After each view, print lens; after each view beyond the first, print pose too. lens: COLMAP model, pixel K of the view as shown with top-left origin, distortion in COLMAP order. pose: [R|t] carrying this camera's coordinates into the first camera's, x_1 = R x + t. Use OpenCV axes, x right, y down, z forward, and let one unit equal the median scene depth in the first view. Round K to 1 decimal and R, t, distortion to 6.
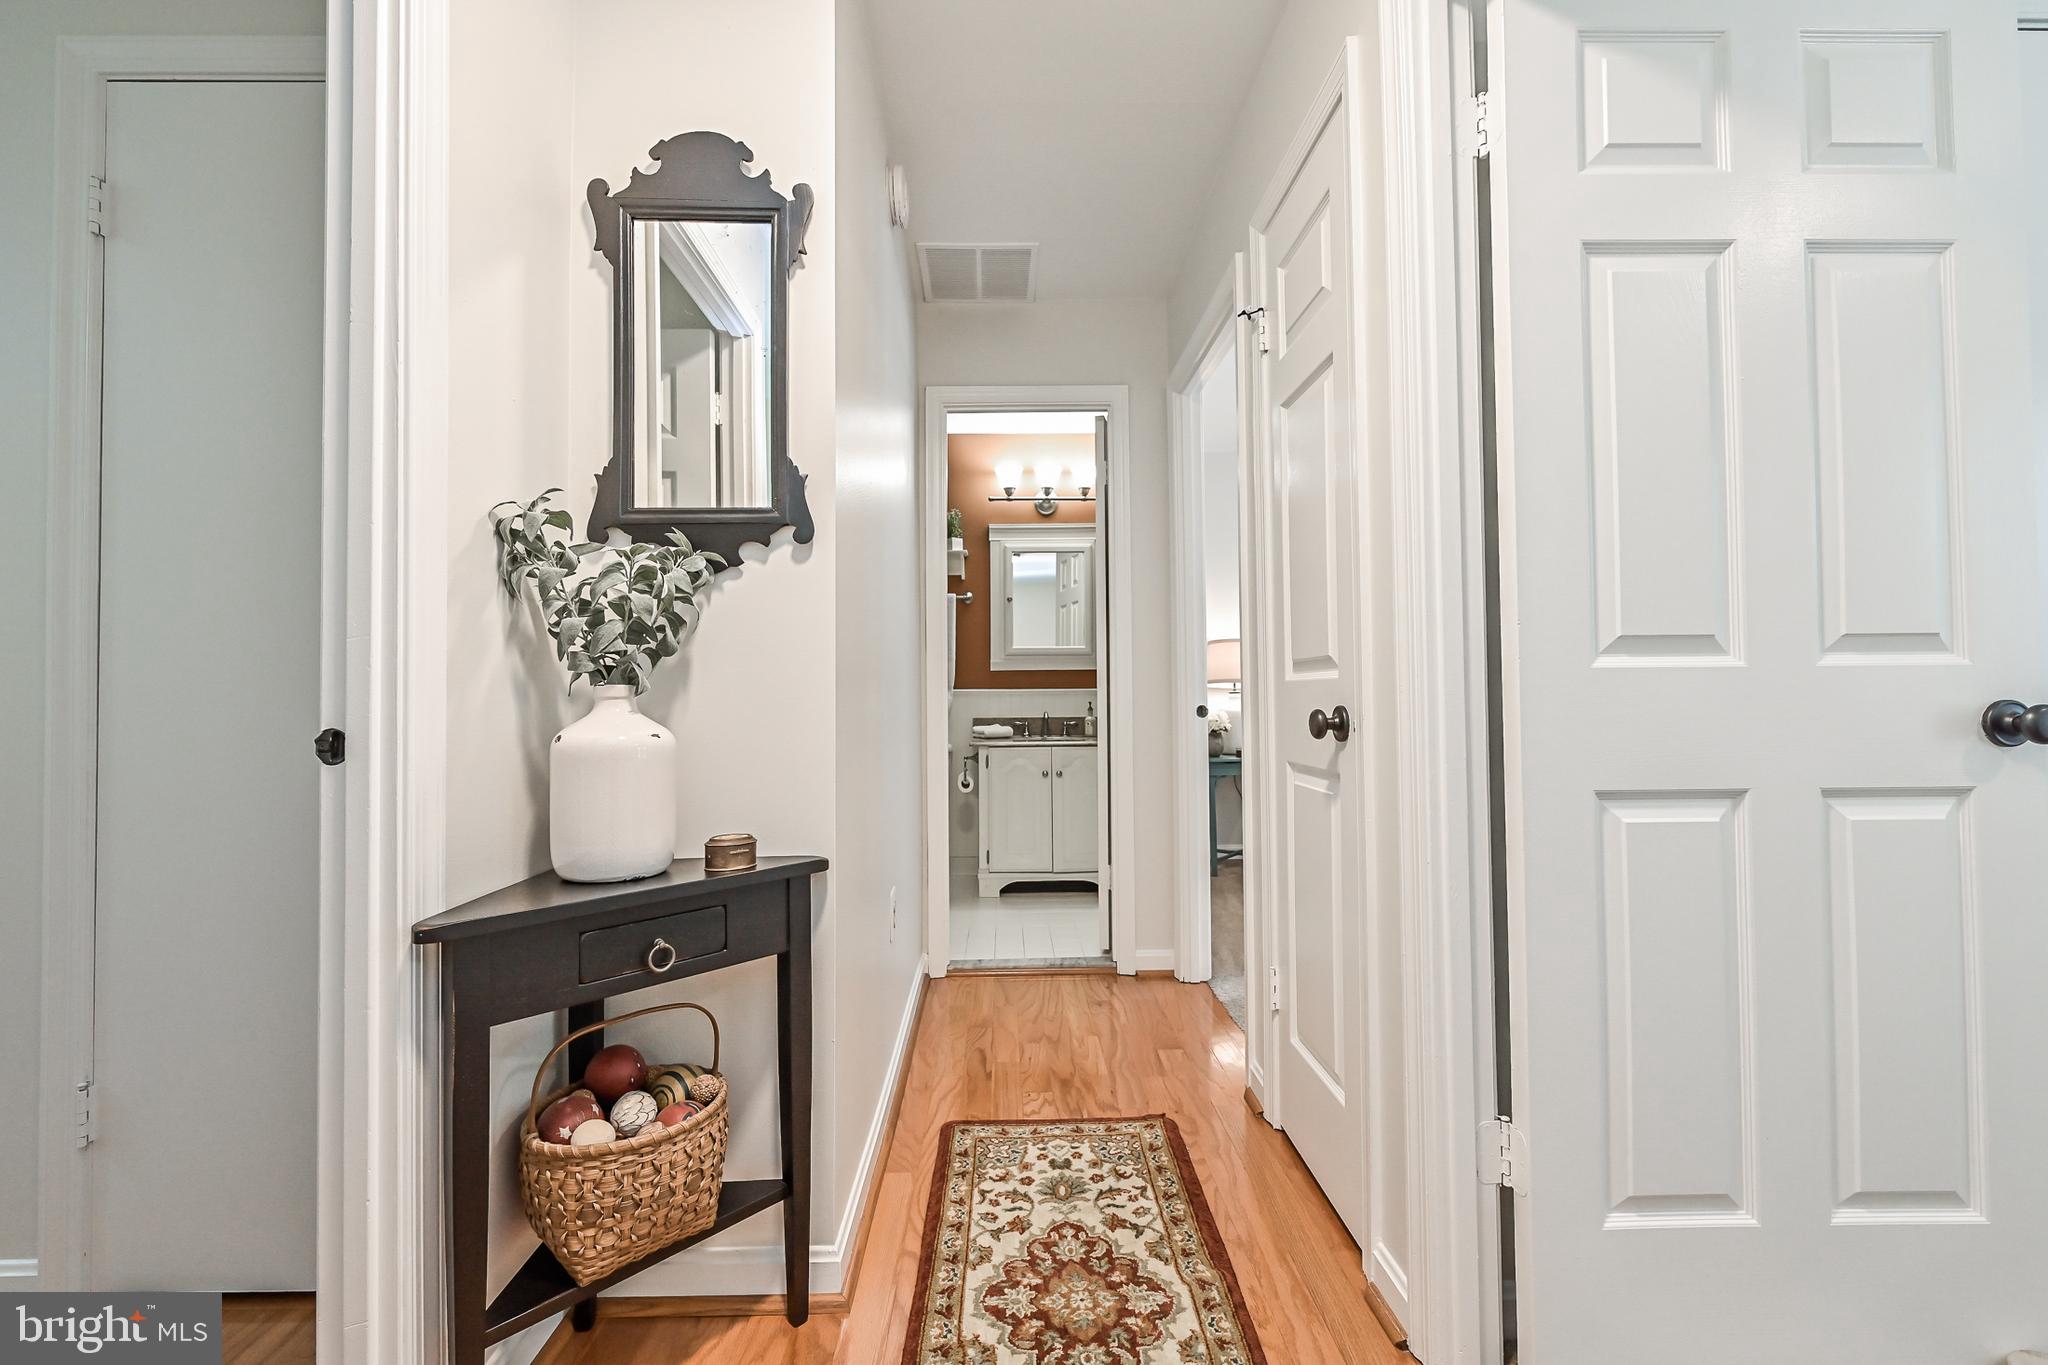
lens RADIAL K [[866.8, 0, 1024.0], [0, 866.8, 682.5], [0, 0, 1]] dist [0.000979, 0.000141]
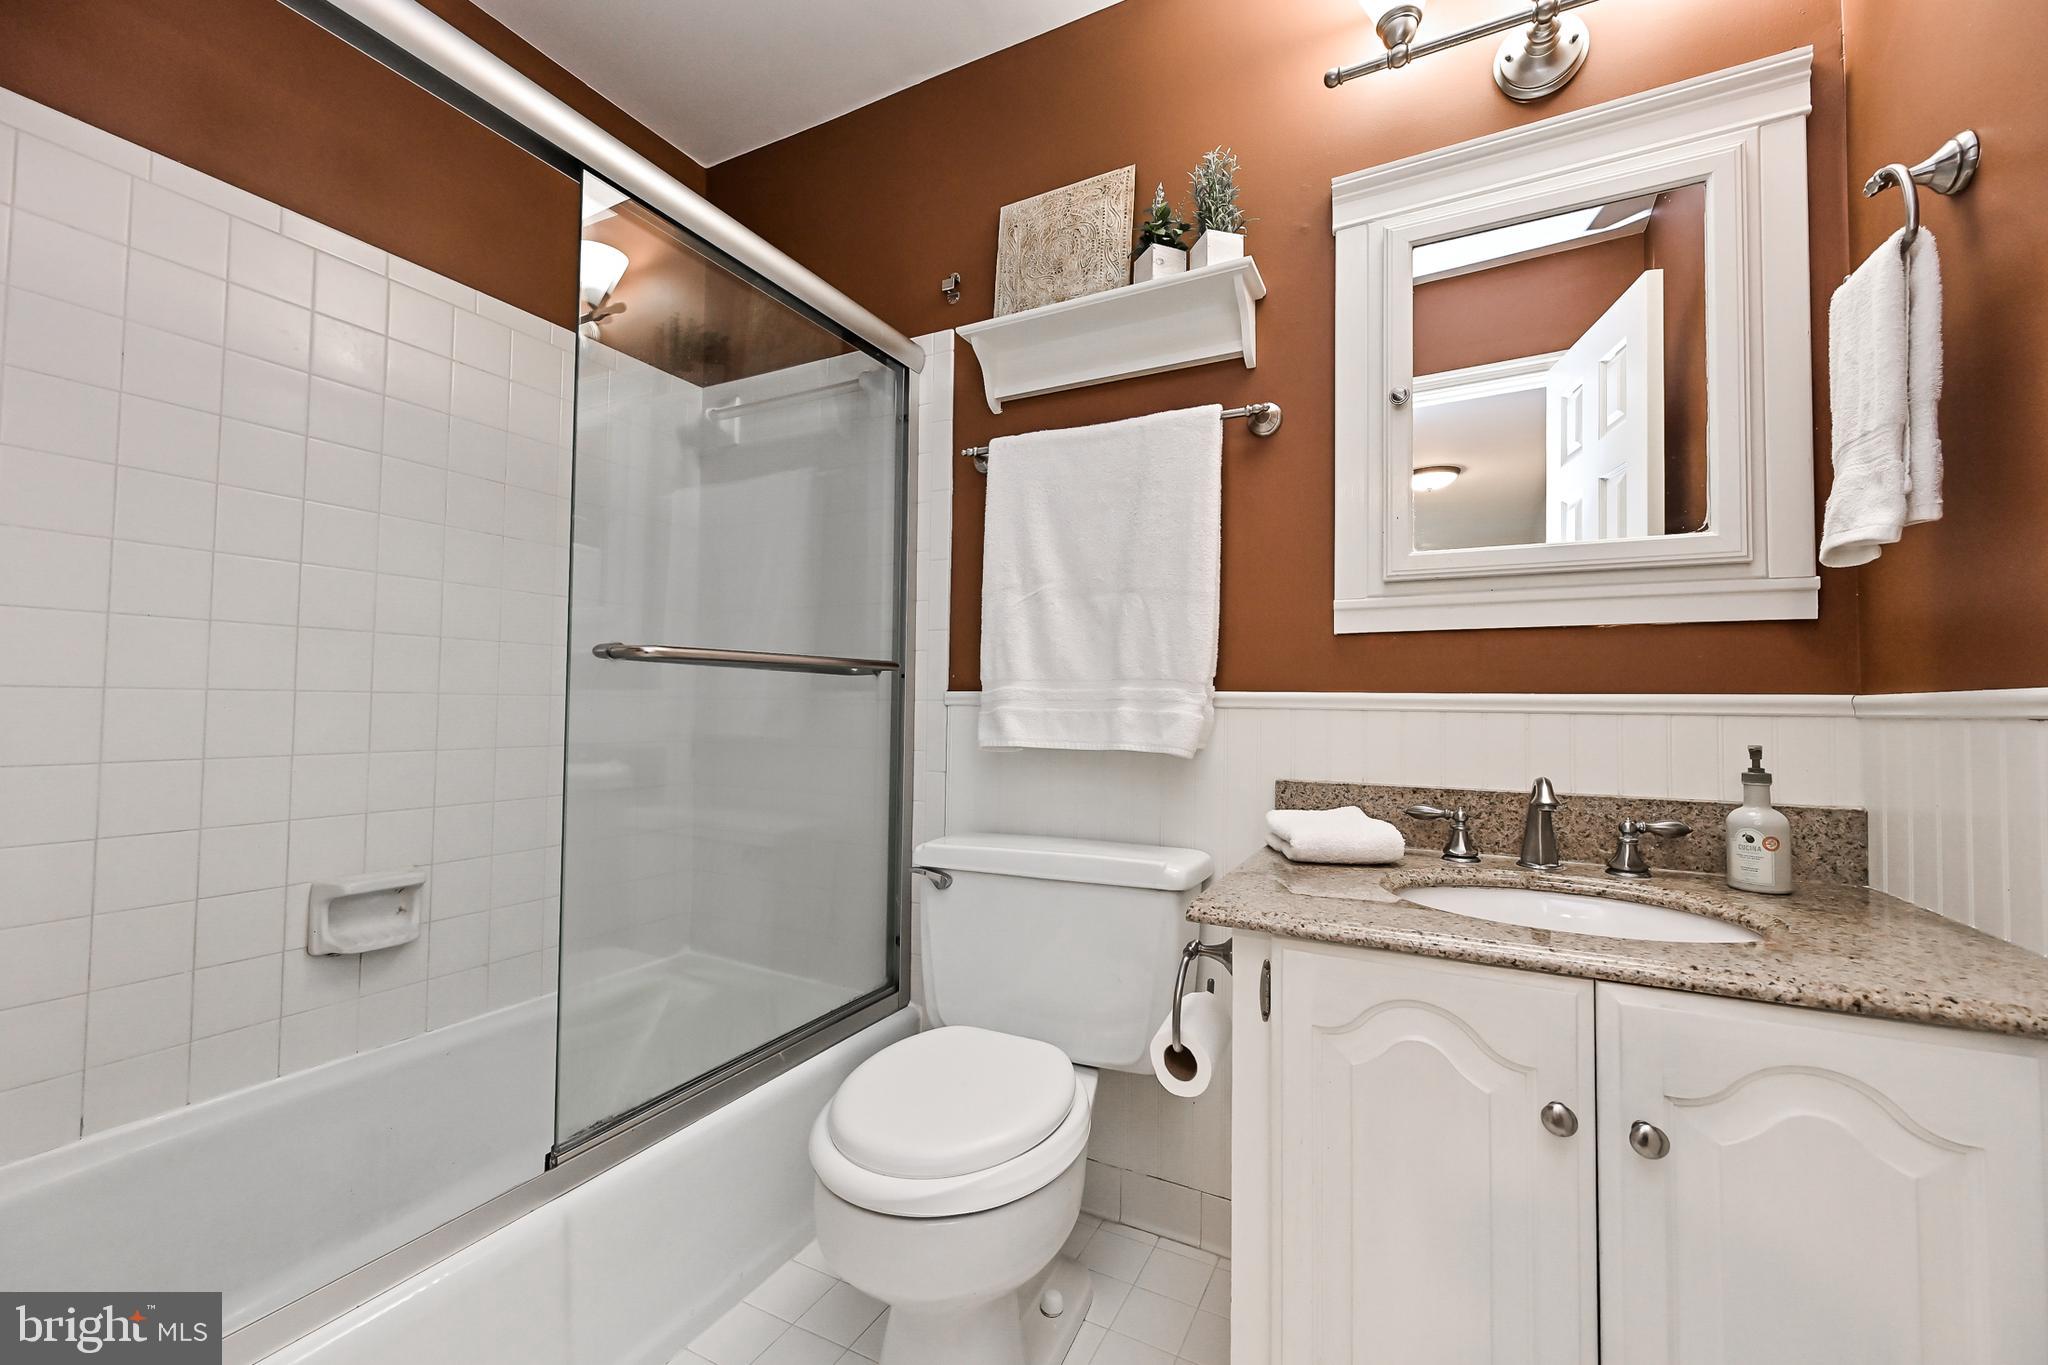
lens RADIAL K [[821.8, 0, 1020.9], [0, 821.8, 673.9], [0, 0, 1]] dist [0.001782, 0.000314]
pose [[0.872376, -0.001167, -0.488835, 0.008410], [-0.007191, 0.999858, -0.015222, 0.006895], [0.488783, 0.016794, 0.872244, 0.694880]]
